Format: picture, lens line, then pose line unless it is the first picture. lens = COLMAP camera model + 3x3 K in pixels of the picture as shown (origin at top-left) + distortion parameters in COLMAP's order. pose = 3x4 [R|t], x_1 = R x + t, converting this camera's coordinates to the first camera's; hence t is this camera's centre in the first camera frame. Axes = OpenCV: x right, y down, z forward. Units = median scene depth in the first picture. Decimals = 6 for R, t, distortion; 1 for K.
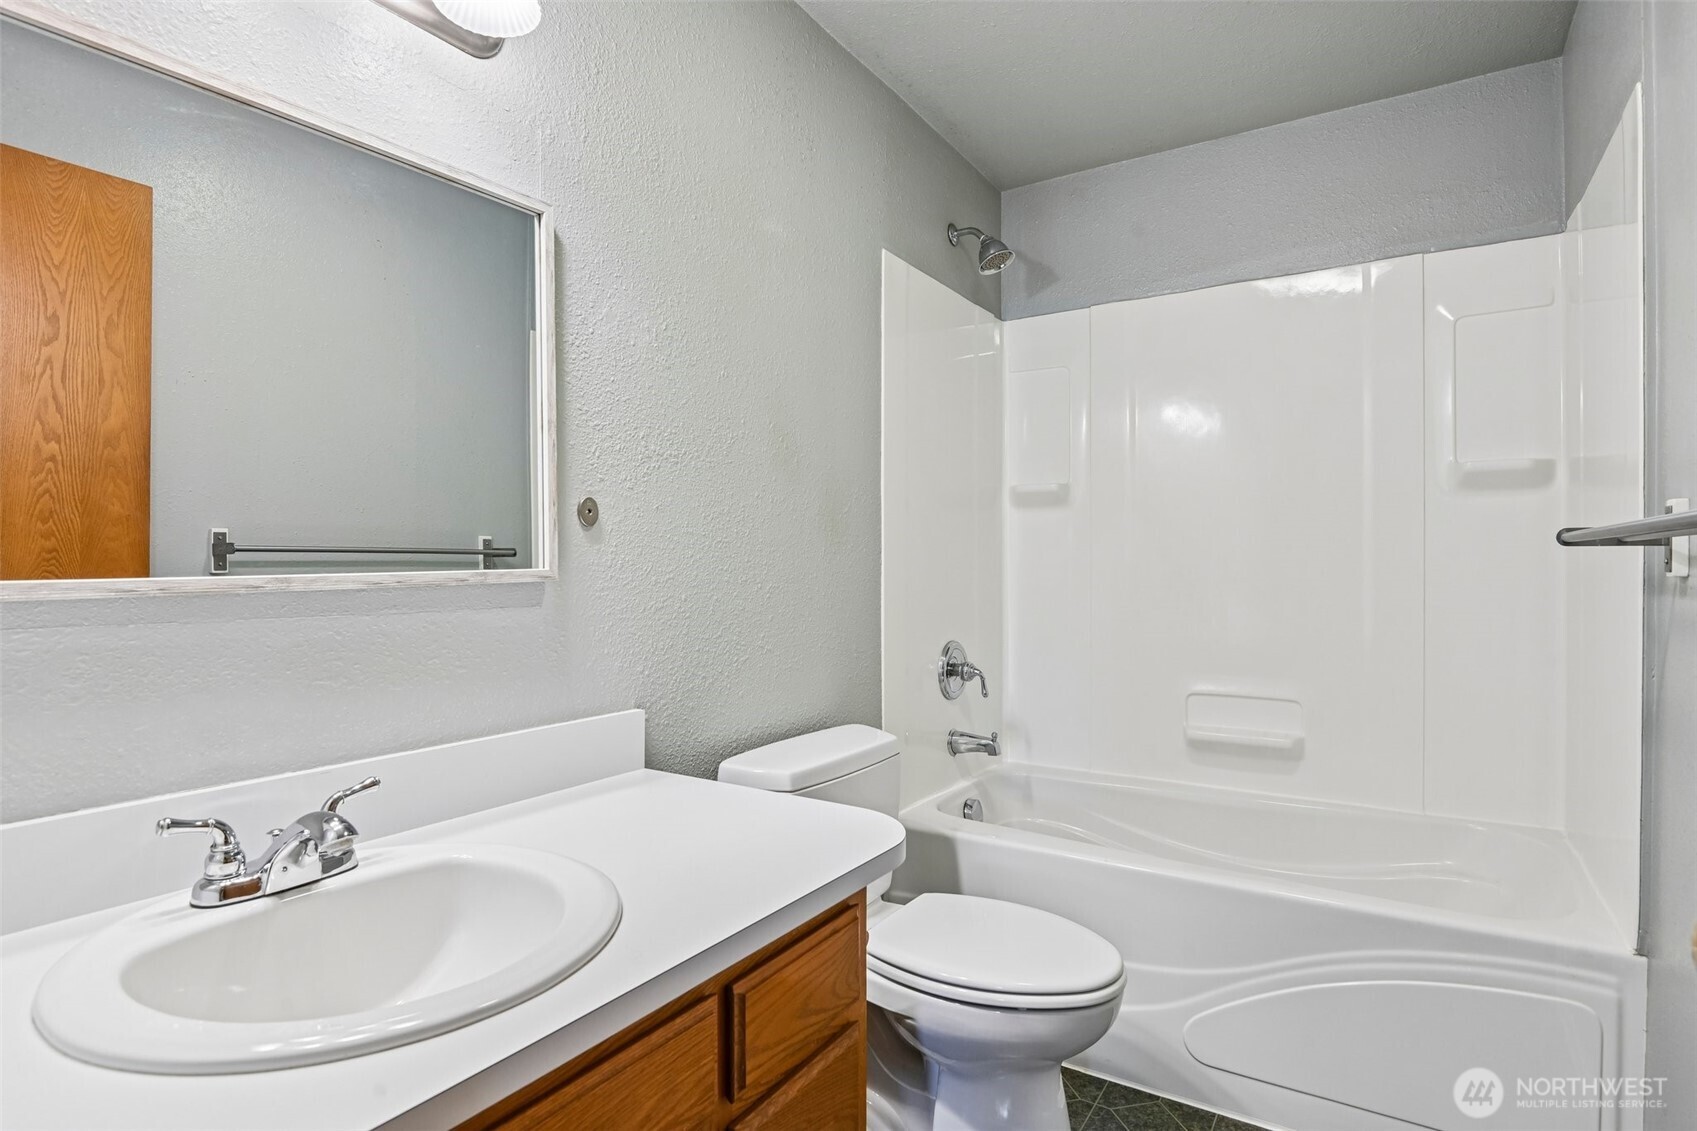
lens RADIAL K [[864.8, 0, 842.9], [0, 864.8, 569.4], [0, 0, 1]] dist [-0.024506, -0.000285]
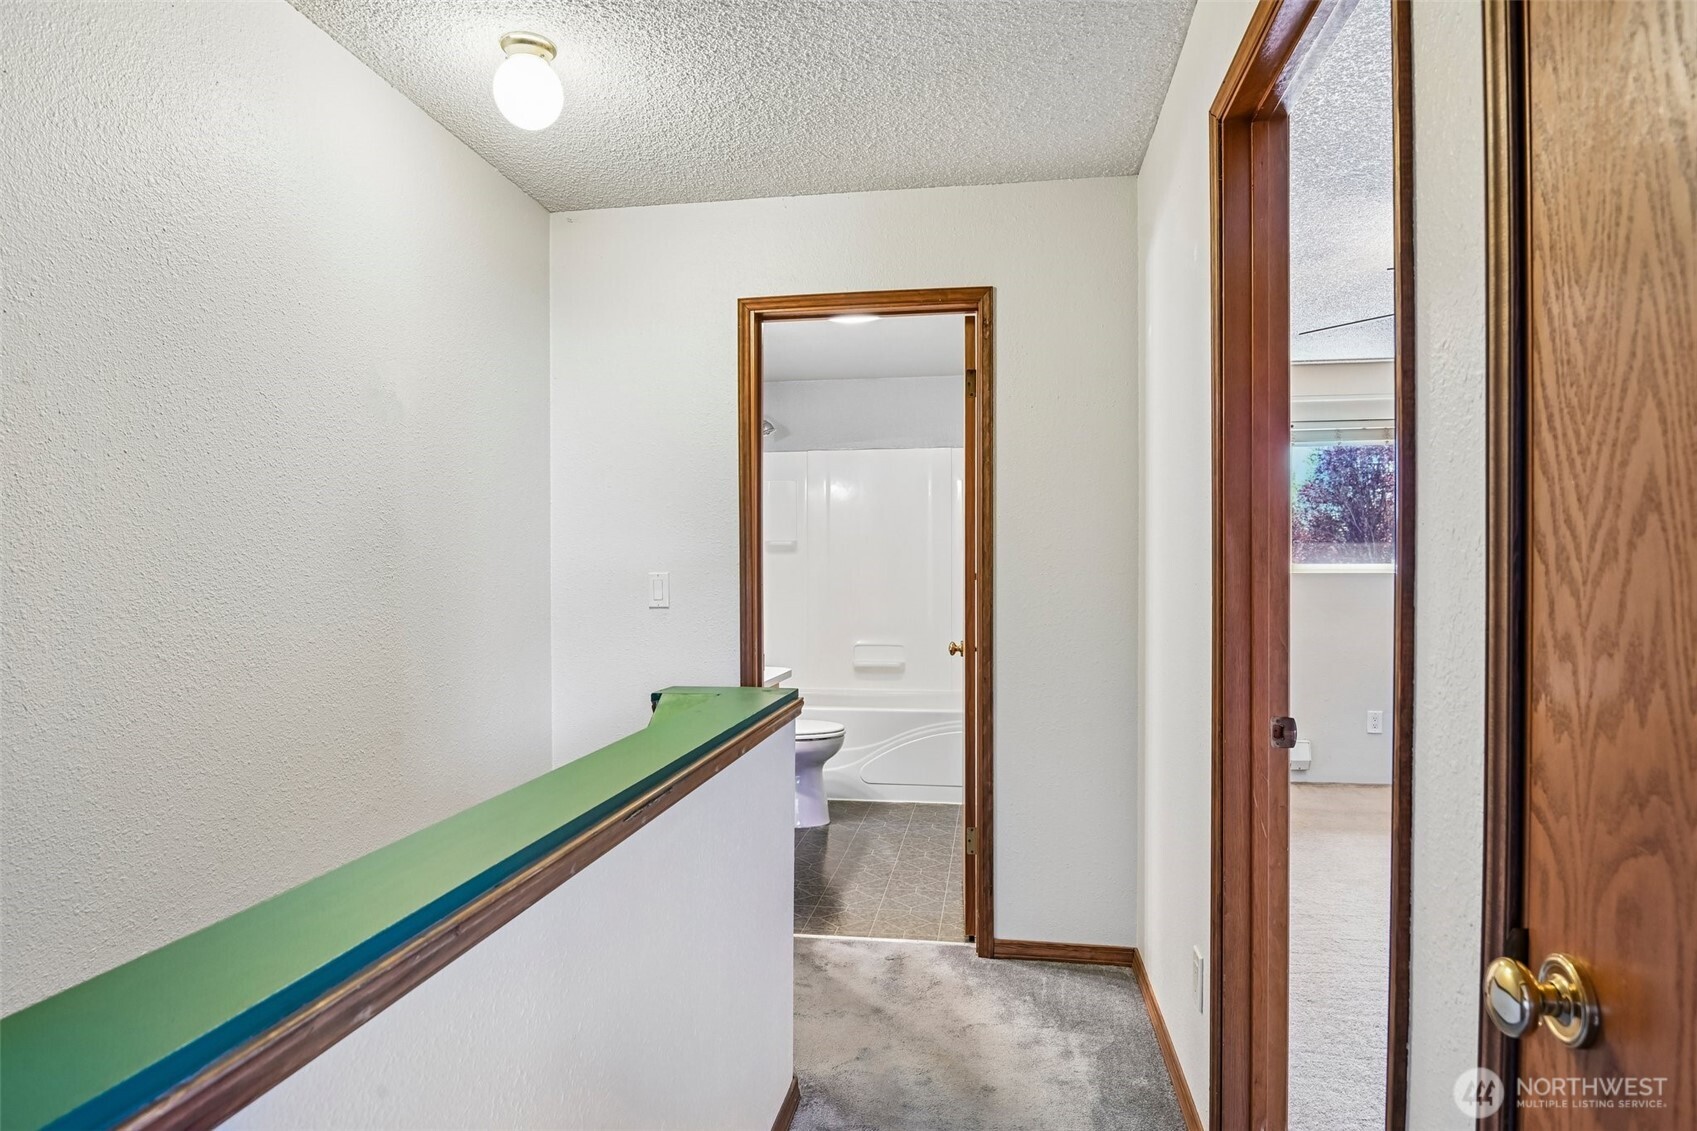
lens RADIAL K [[916.6, 0, 849.2], [0, 916.6, 573.6], [0, 0, 1]] dist [0.000167, -0.000196]
pose [[0.912635, 0.005618, 0.408738, -0.540593], [0.002184, 0.999824, -0.018618, 0.014765], [-0.408771, 0.017884, 0.912462, -1.064437]]
